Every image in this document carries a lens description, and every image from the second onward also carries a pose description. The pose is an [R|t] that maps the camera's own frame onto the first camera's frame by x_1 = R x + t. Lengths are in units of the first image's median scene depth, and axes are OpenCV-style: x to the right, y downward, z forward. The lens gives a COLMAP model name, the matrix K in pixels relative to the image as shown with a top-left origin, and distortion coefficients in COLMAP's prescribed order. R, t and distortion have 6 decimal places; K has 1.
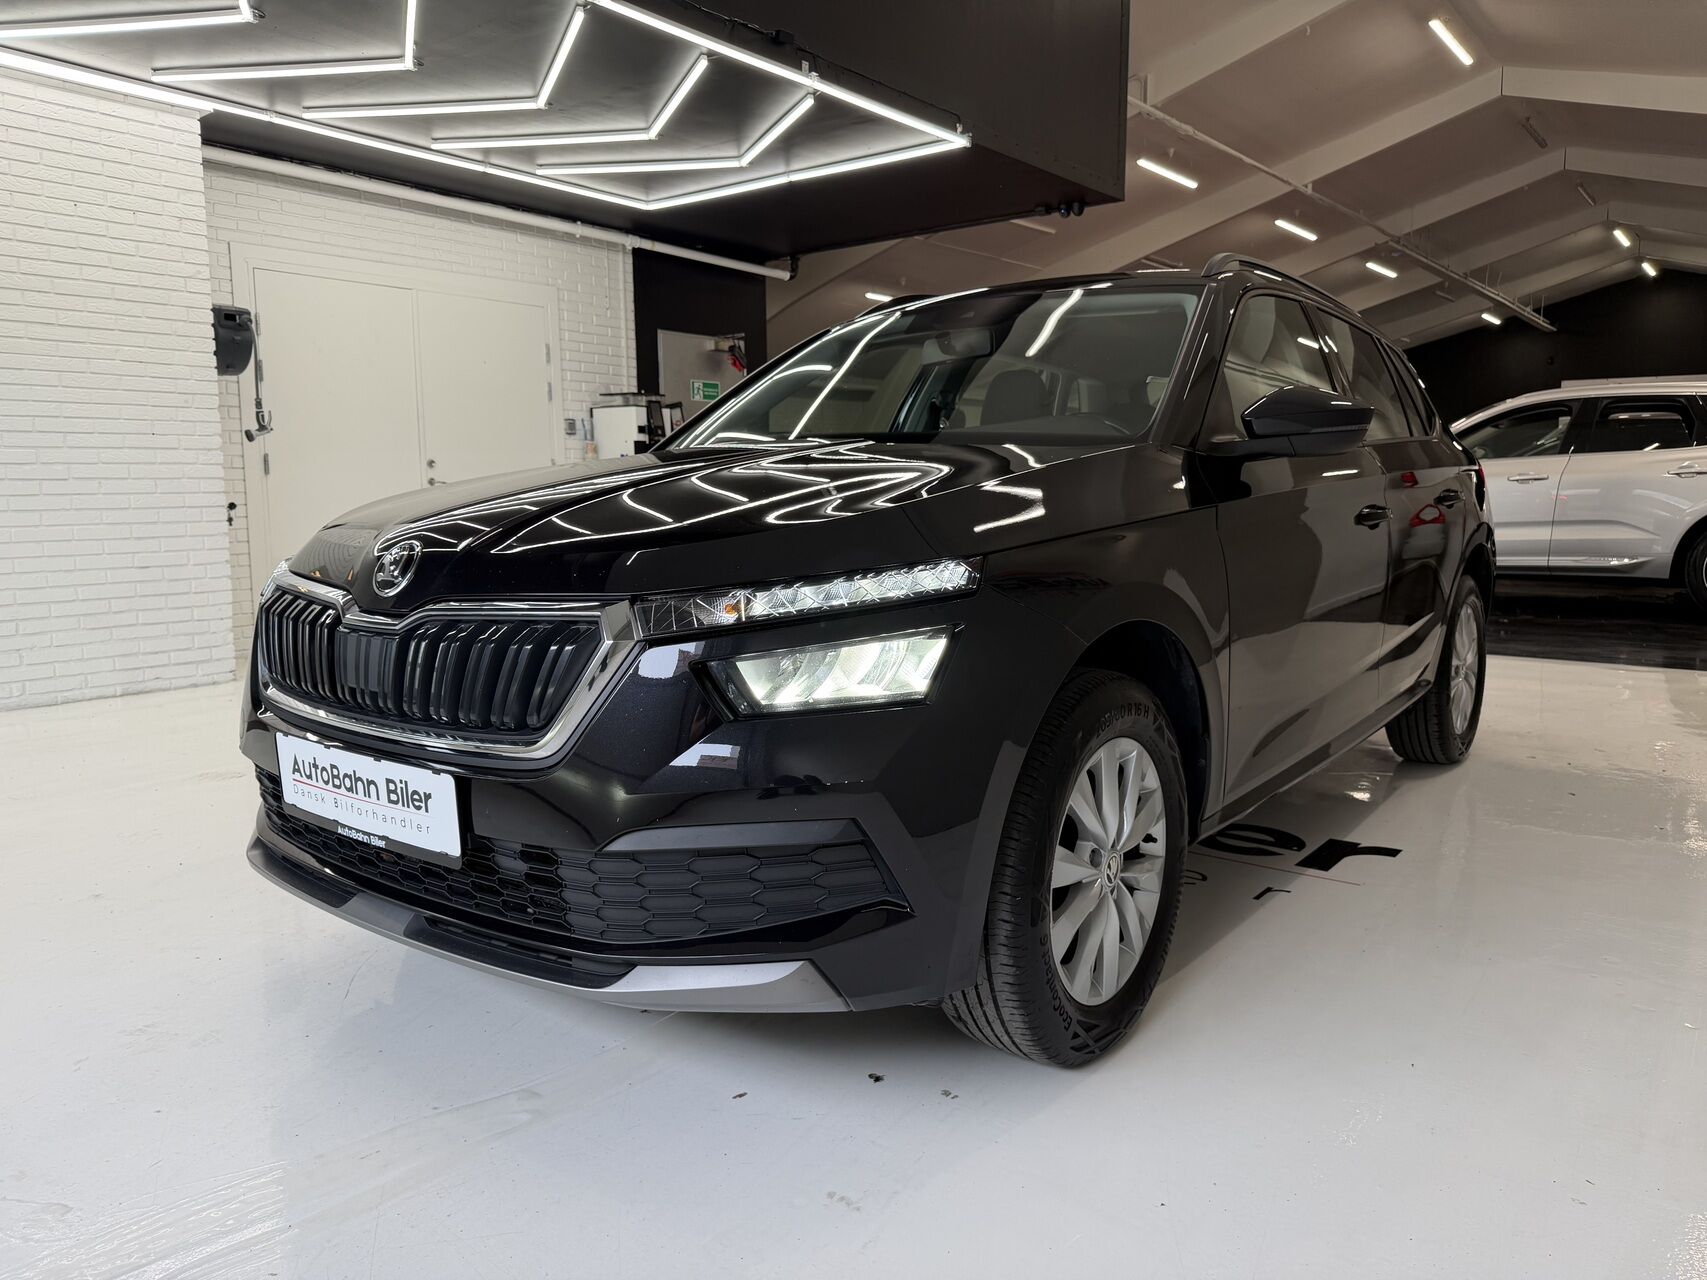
lens RADIAL K [[1194.0, 0, 865.7], [0, 1194.0, 629.7], [0, 0, 1]] dist [0.069551, -0.066890]
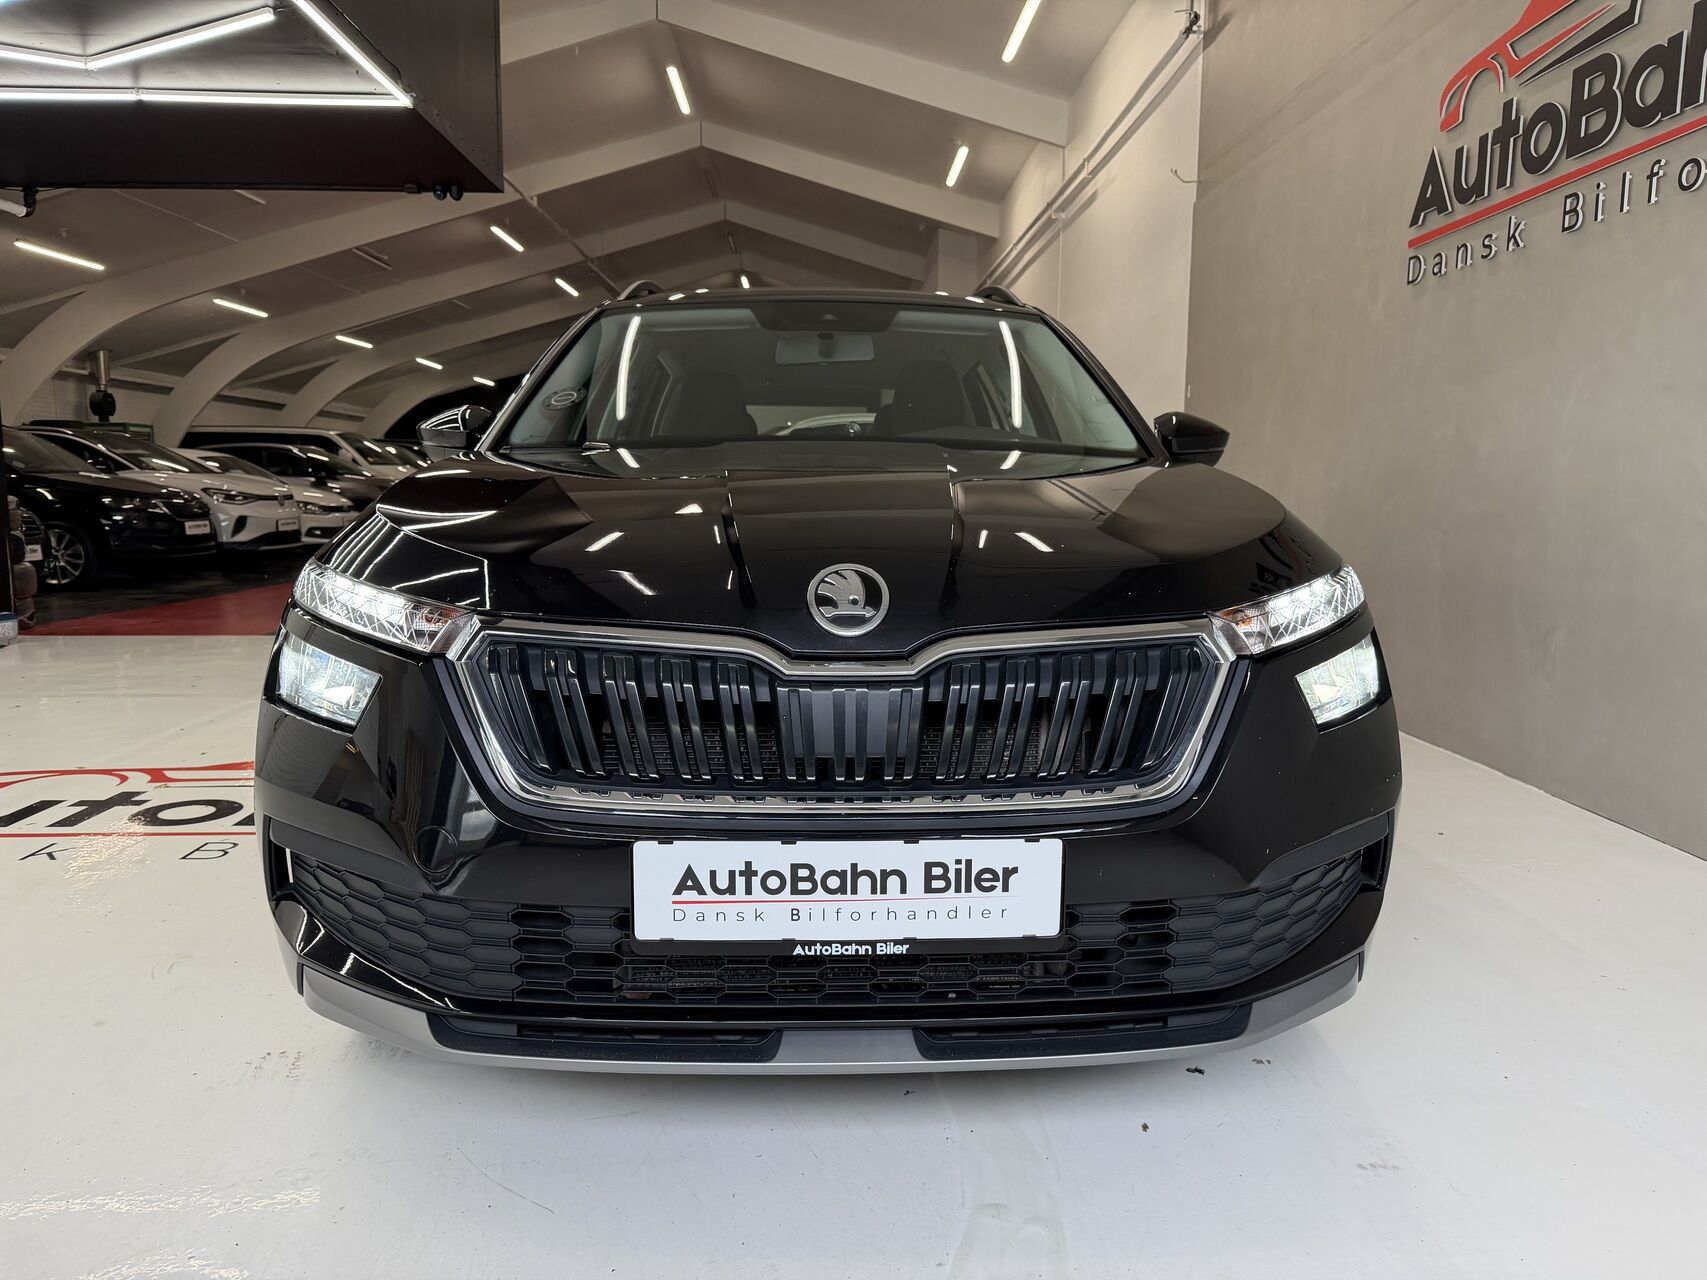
lens RADIAL K [[1194.0, 0, 865.7], [0, 1194.0, 629.7], [0, 0, 1]] dist [0.069551, -0.066890]
pose [[0.772235, -0.070206, 0.631447, -0.889623], [0.072280, 0.997131, 0.022468, -0.047700], [-0.631213, 0.028291, 0.775094, 0.405017]]
